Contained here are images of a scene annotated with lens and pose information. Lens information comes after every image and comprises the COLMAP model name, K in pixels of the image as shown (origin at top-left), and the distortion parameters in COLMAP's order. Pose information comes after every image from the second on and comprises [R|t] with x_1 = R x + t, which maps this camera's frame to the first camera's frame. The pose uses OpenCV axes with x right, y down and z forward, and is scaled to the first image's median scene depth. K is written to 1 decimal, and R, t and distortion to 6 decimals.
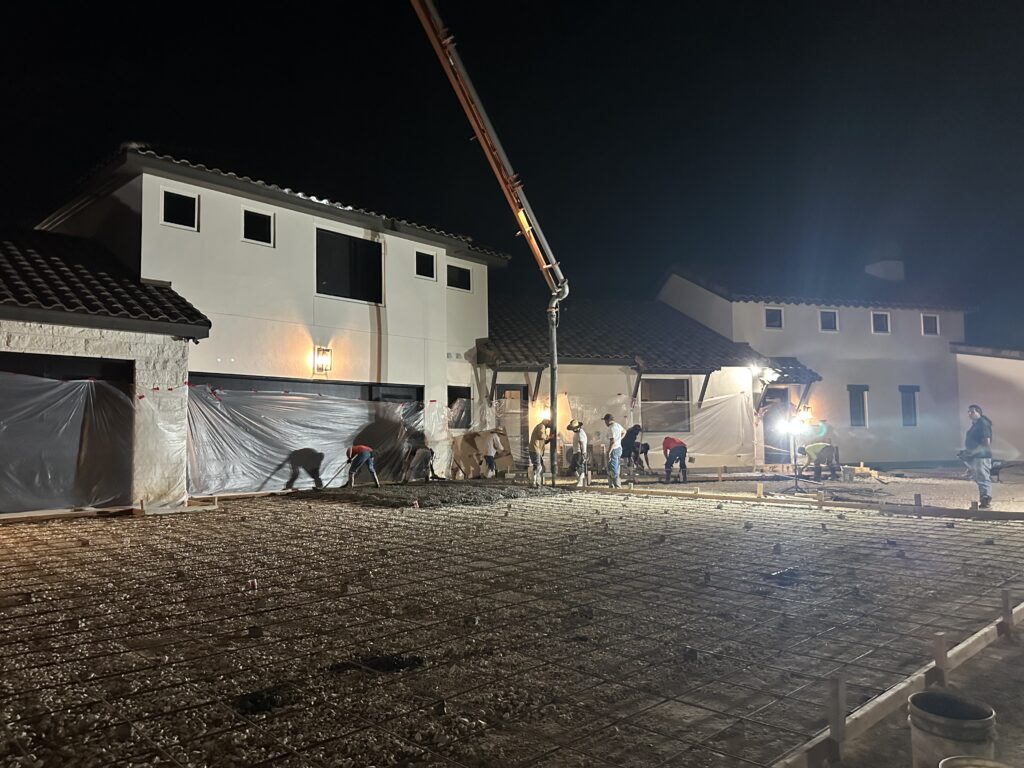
lens RADIAL K [[661.0, 0, 512.0], [0, 661.0, 384.0], [0, 0, 1]] dist [0.006534, -0.111858]
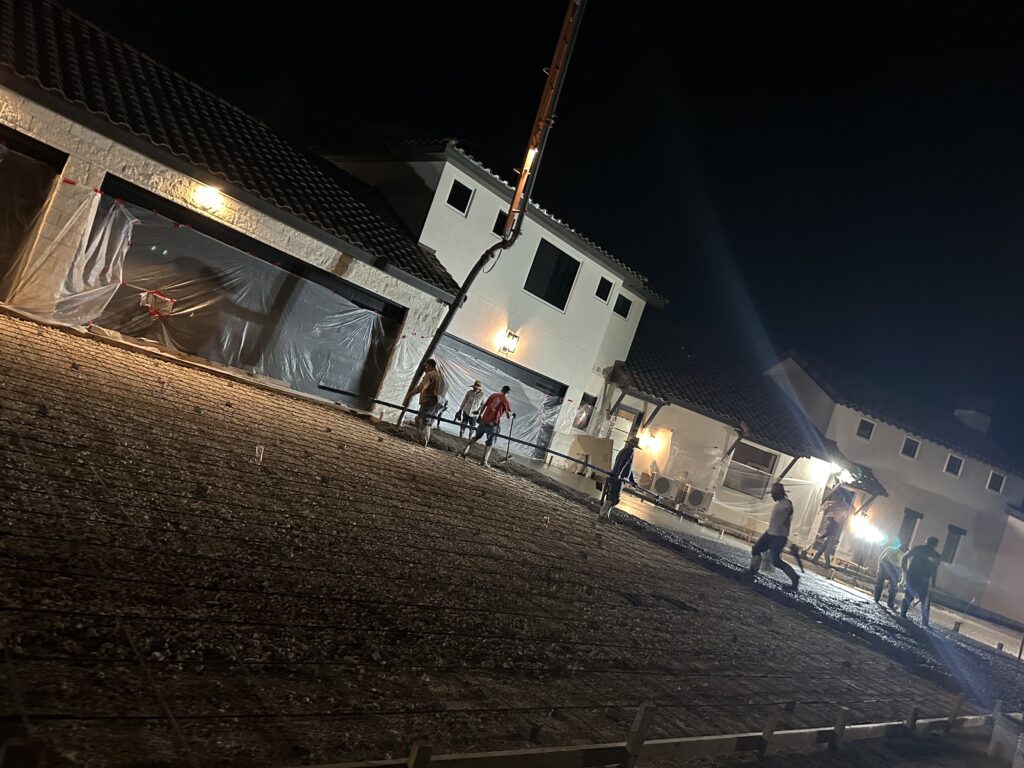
lens RADIAL K [[700.8, 0, 512.0], [0, 700.8, 384.0], [0, 0, 1]] dist [0.001771, -0.081057]
pose [[0.939170, 0.341824, -0.033421, -0.171846], [-0.340891, 0.939603, 0.030647, -0.004690], [0.041879, -0.017389, 0.998971, -0.228456]]
